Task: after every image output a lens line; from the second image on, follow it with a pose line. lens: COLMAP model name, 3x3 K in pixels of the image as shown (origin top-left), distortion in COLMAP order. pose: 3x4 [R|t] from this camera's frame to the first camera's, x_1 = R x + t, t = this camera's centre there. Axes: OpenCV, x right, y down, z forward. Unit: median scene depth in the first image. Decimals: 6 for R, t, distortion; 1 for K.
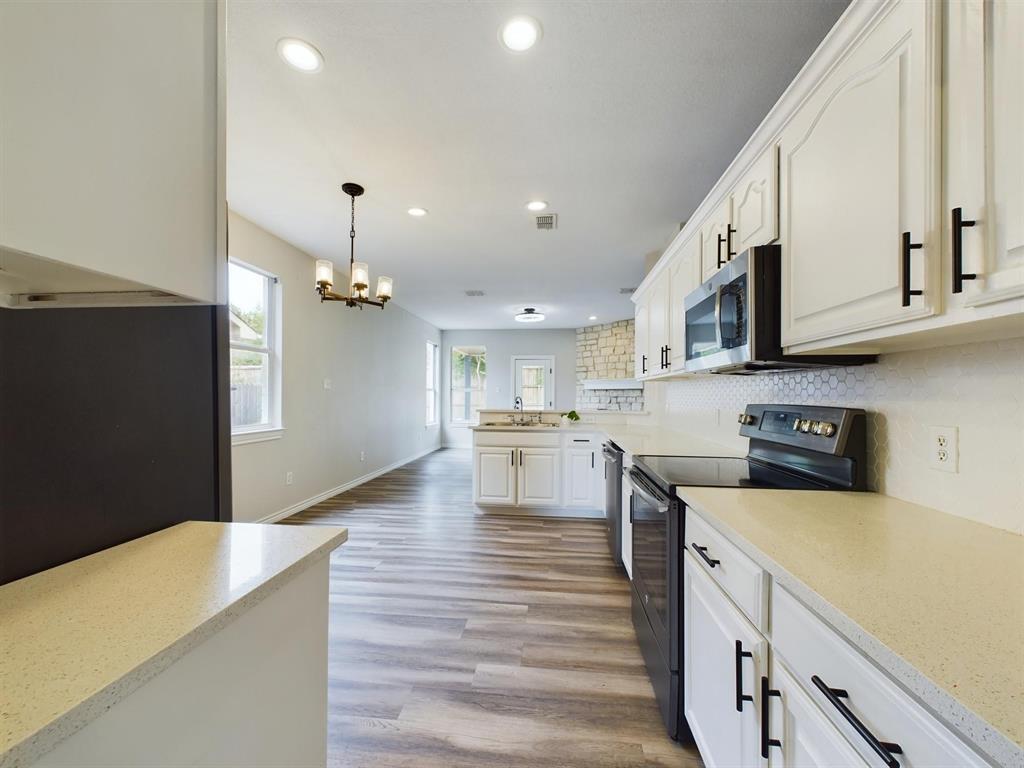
lens RADIAL K [[412.9, 0, 512.1], [0, 412.9, 389.8], [0, 0, 1]] dist [0.000768, -0.000148]
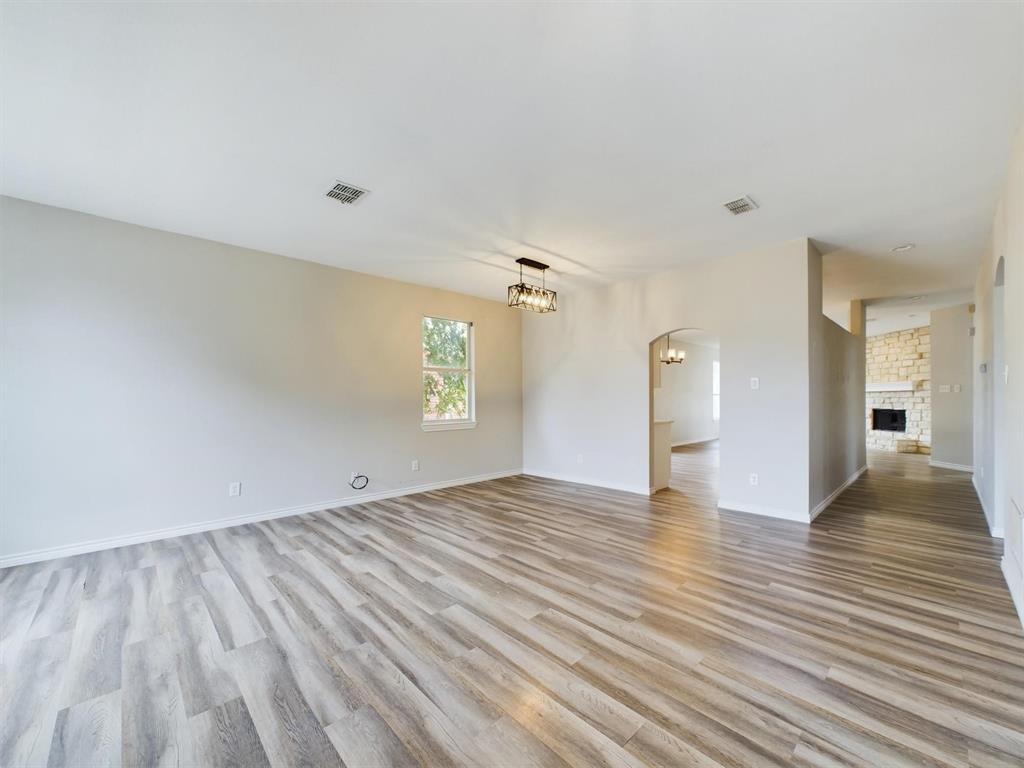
lens RADIAL K [[412.9, 0, 511.9], [0, 412.9, 397.8], [0, 0, 1]] dist [0.000768, -0.000148]
pose [[0.765318, -0.009904, -0.643576, 0.302085], [0.016228, 0.999861, 0.003910, -0.007112], [0.643448, -0.013437, 0.765372, -0.930061]]
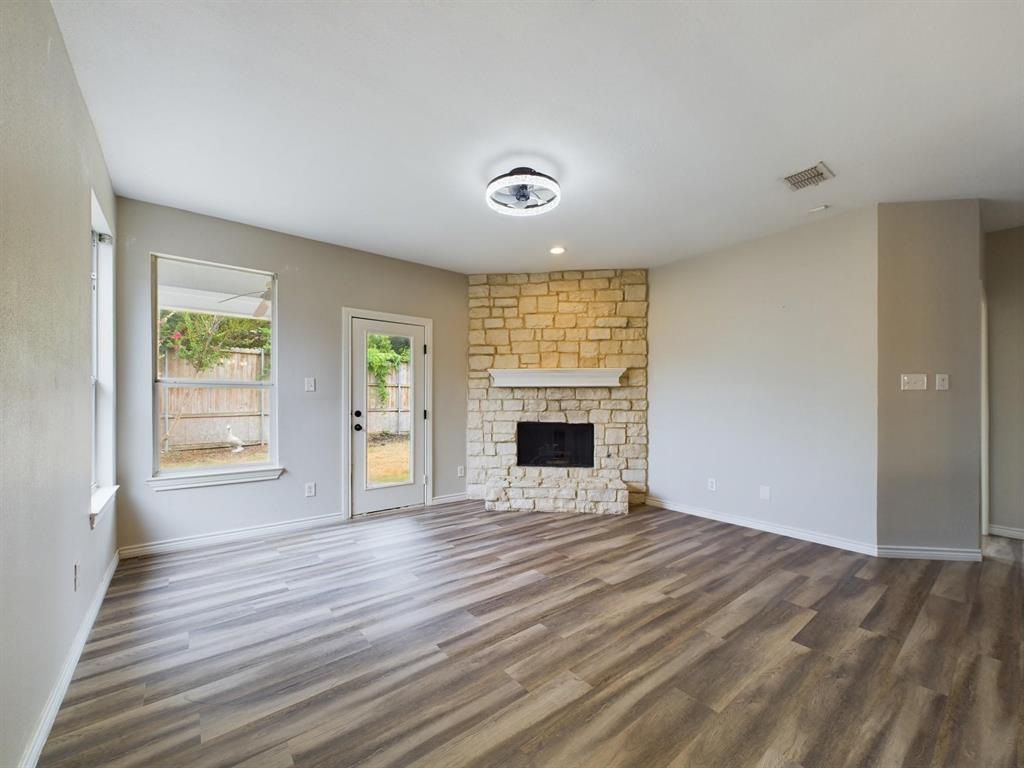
lens RADIAL K [[412.9, 0, 511.2], [0, 412.9, 399.2], [0, 0, 1]] dist [0.000768, -0.000148]
pose [[0.706885, -0.004615, 0.707314, -0.336810], [-0.007878, 0.999865, 0.014397, 0.012652], [-0.707285, -0.015749, 0.706753, 1.022810]]
